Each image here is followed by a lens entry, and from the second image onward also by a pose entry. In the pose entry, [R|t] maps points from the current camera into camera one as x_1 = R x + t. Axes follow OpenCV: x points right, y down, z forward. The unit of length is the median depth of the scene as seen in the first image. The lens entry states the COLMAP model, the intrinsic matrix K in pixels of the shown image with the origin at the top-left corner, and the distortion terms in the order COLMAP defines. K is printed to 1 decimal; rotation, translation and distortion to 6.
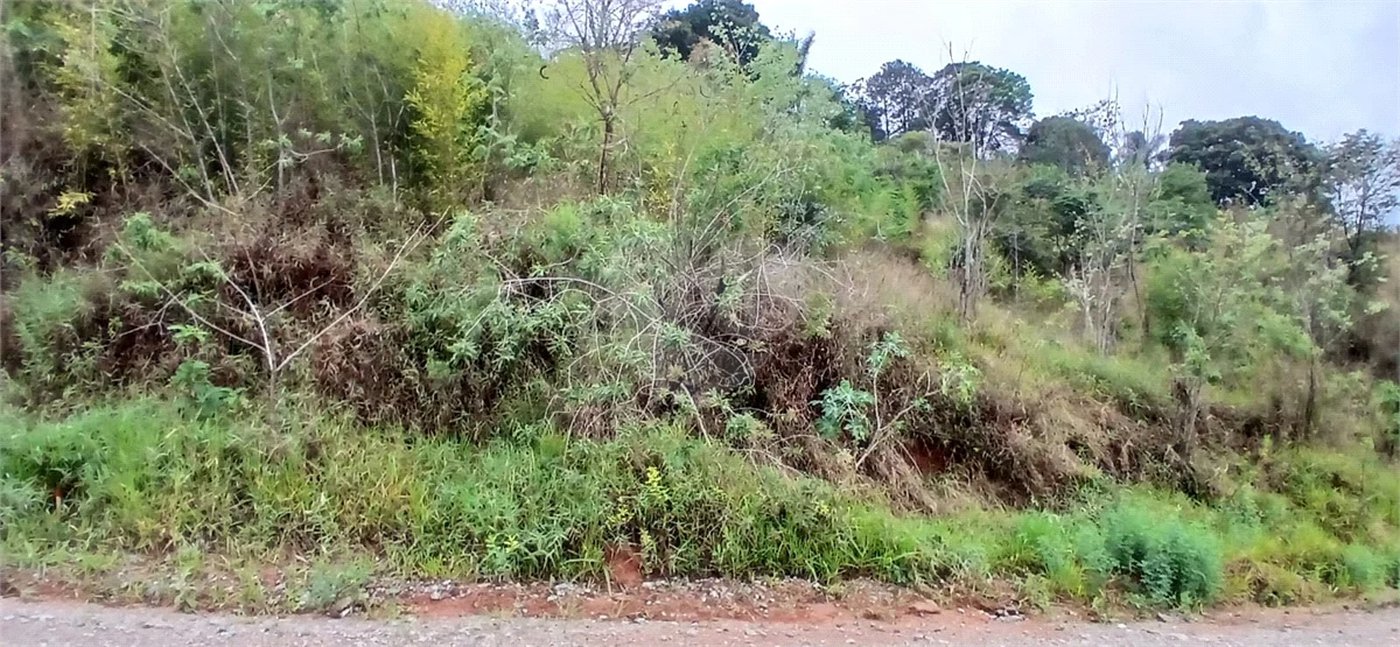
lens RADIAL K [[713.7, 0, 700.9], [0, 713.7, 339.4], [0, 0, 1]] dist [0.005222, -0.046500]
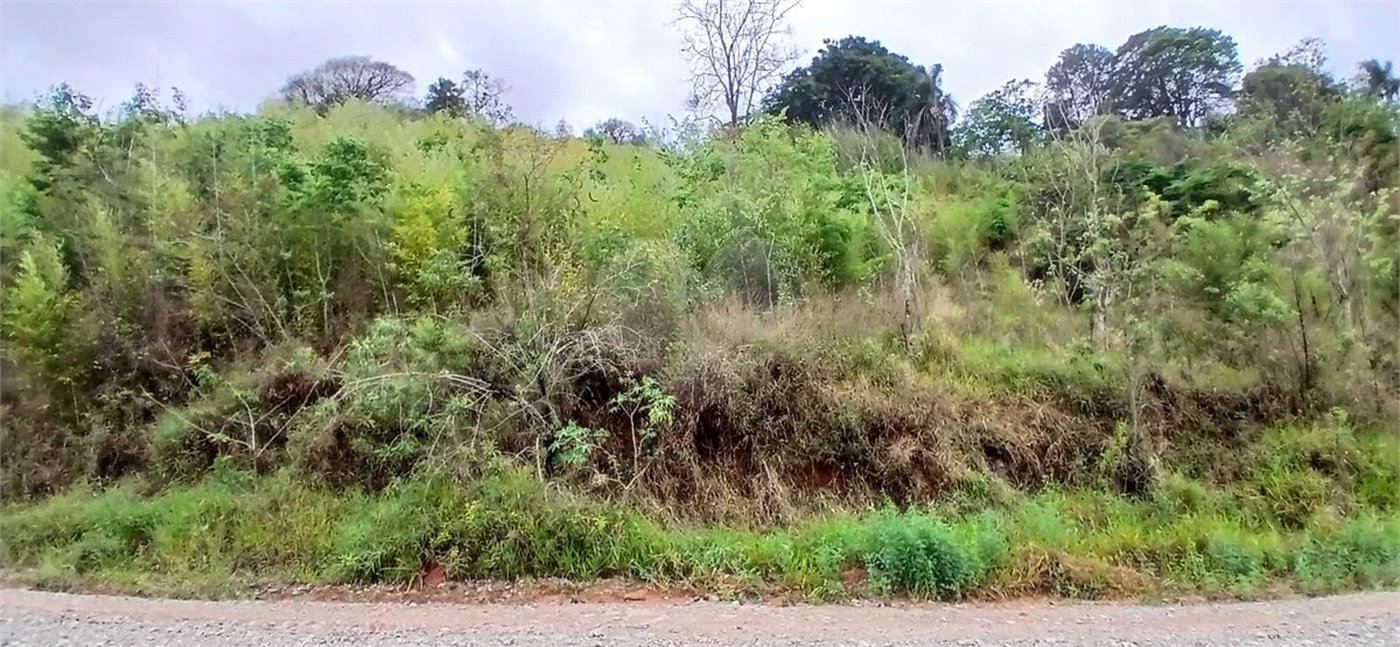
lens RADIAL K [[713.7, 0, 700.9], [0, 713.7, 339.4], [0, 0, 1]] dist [0.005222, -0.046500]
pose [[0.938139, -0.150158, -0.312005, 0.446583], [0.128821, 0.987752, -0.088036, 0.027799], [0.321403, 0.042397, 0.945993, -0.086818]]
